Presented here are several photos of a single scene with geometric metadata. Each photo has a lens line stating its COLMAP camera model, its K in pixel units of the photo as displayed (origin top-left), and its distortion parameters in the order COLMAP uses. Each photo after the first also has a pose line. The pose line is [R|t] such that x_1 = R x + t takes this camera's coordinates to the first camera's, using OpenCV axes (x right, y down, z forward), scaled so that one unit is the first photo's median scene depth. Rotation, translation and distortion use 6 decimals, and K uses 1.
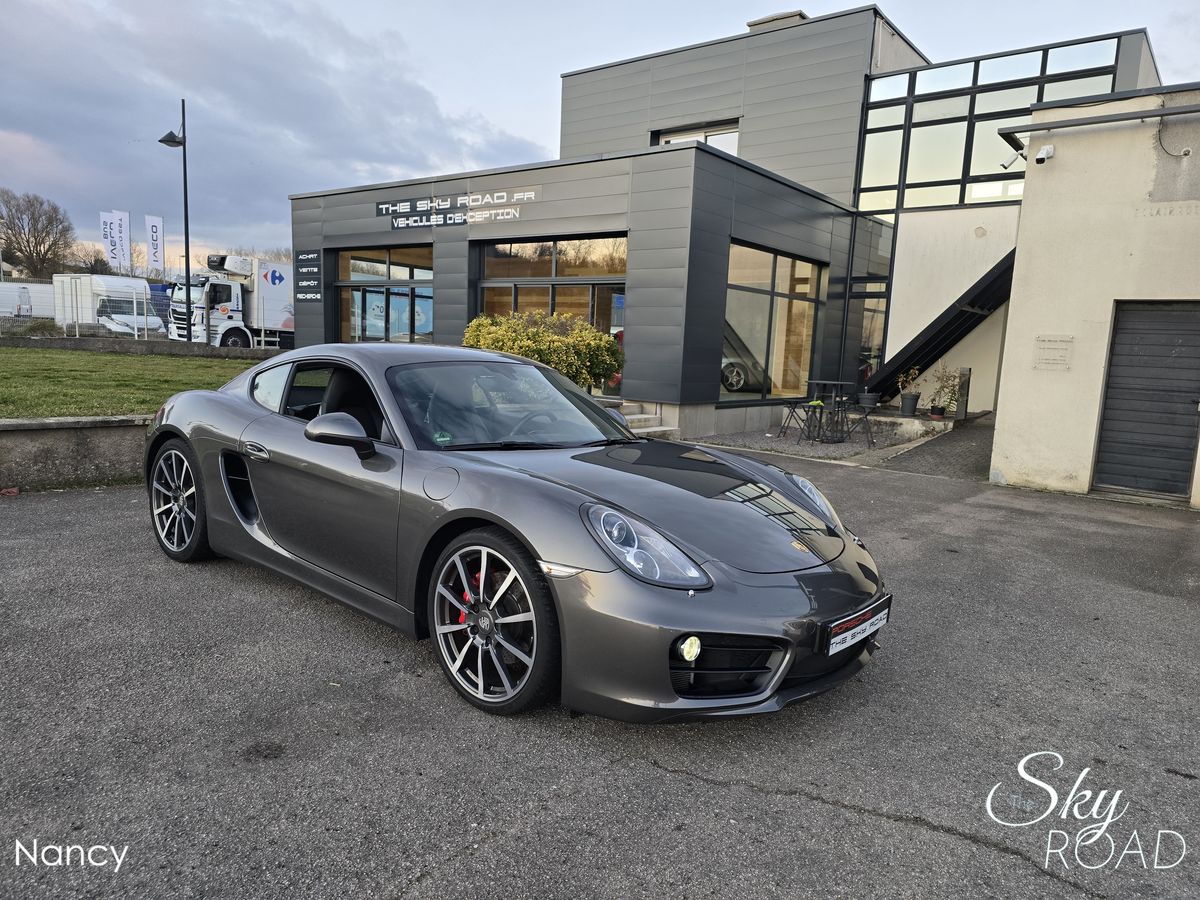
lens RADIAL K [[803.4, 0, 610.6], [0, 803.4, 466.7], [0, 0, 1]] dist [0.061455, -0.051744]
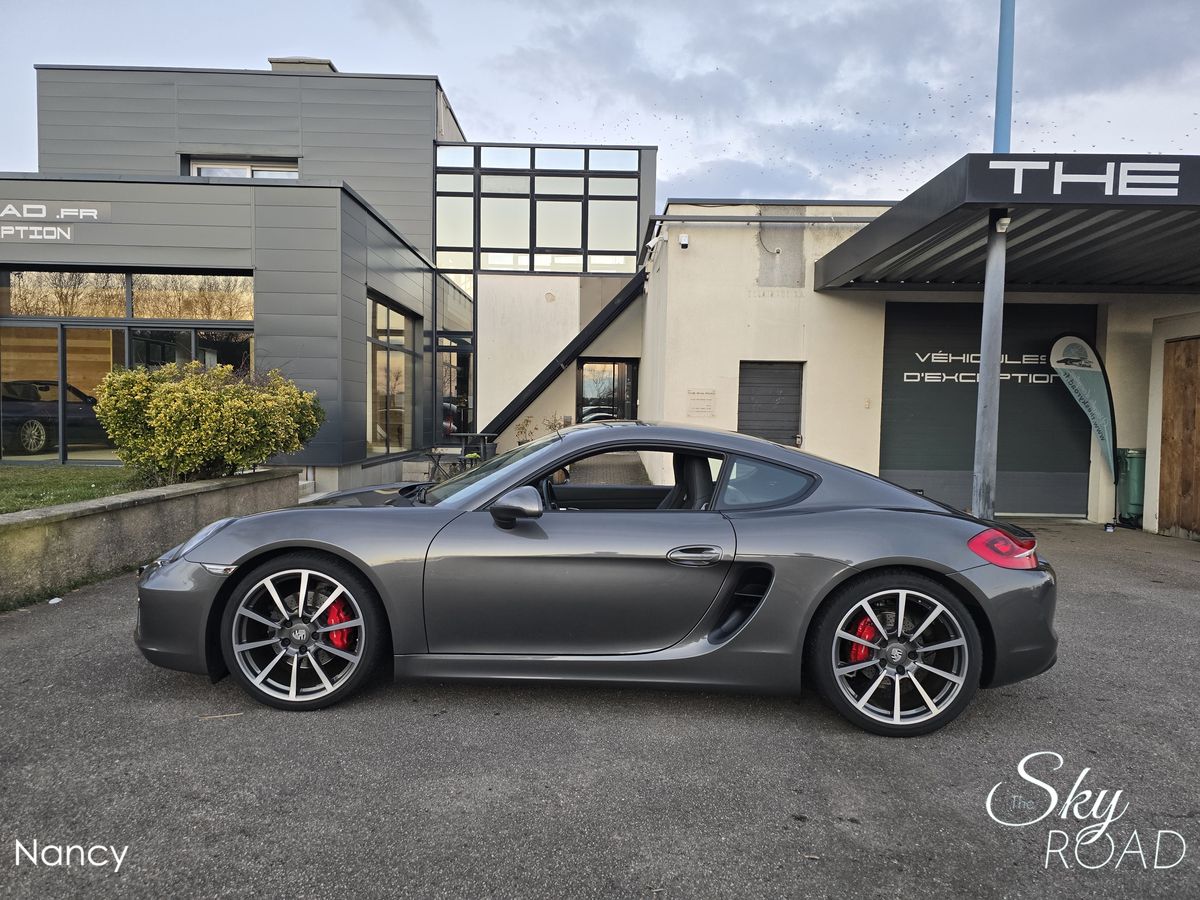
lens RADIAL K [[803.4, 0, 594.6], [0, 803.4, 454.5], [0, 0, 1]] dist [0.061455, -0.051744]
pose [[0.785307, -0.062860, 0.615907, -0.212317], [0.107810, 0.993517, -0.036063, -0.024946], [-0.609647, 0.094722, 0.786993, 0.108426]]
